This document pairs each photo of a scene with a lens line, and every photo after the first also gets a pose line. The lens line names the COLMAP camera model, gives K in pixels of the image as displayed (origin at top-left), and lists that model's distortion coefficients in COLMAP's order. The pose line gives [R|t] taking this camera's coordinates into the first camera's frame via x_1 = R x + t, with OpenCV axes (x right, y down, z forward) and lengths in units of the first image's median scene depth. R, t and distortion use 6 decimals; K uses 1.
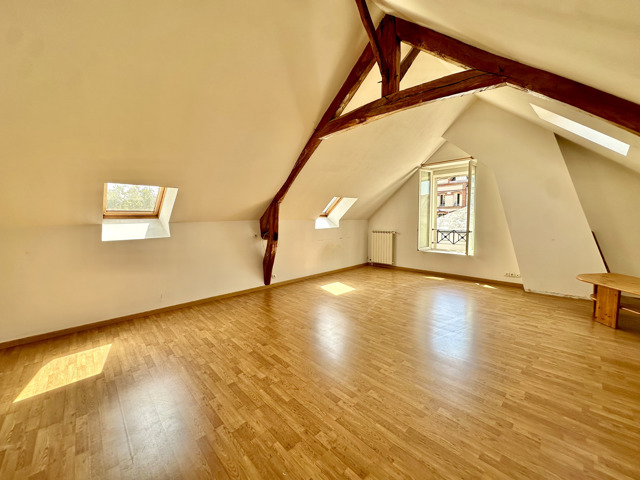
lens RADIAL K [[256.3, 0, 320.0], [0, 256.3, 240.0], [0, 0, 1]] dist [-0.003477, 0.000571]
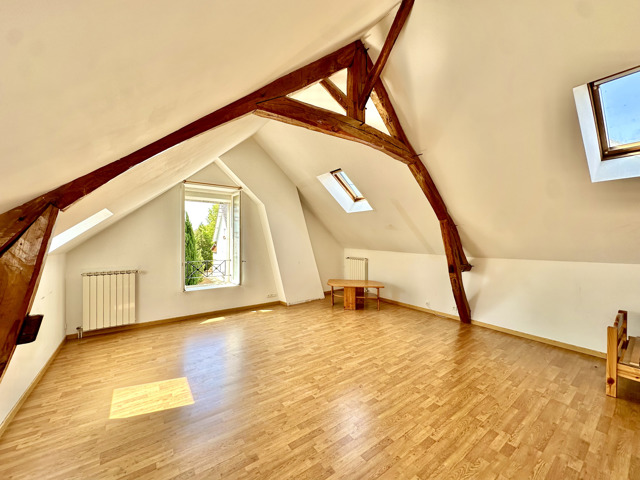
lens RADIAL K [[256.3, 0, 320.0], [0, 256.3, 240.0], [0, 0, 1]] dist [-0.003477, 0.000571]
pose [[0.121969, 0.010769, 0.992476, -0.588095], [0.090196, 0.995683, -0.021888, -0.106500], [-0.988427, 0.092187, 0.120471, 0.925125]]
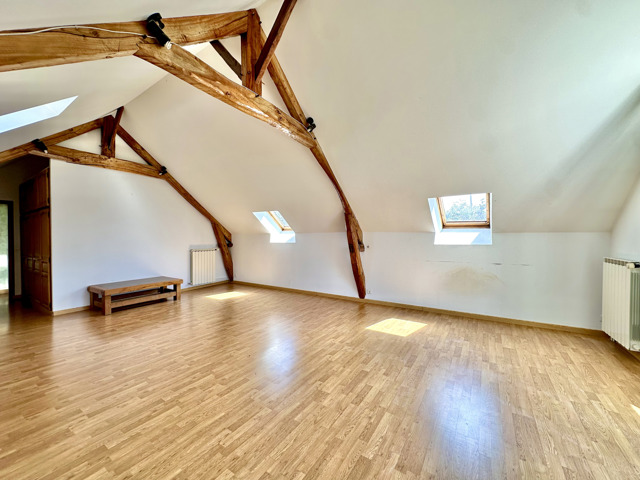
lens RADIAL K [[256.3, 0, 320.0], [0, 256.3, 240.0], [0, 0, 1]] dist [-0.003477, 0.000571]
pose [[0.233132, 0.024578, -0.972135, 1.086082], [-0.089093, 0.996016, 0.003816, -0.054733], [0.968355, 0.085720, 0.234393, 0.934164]]
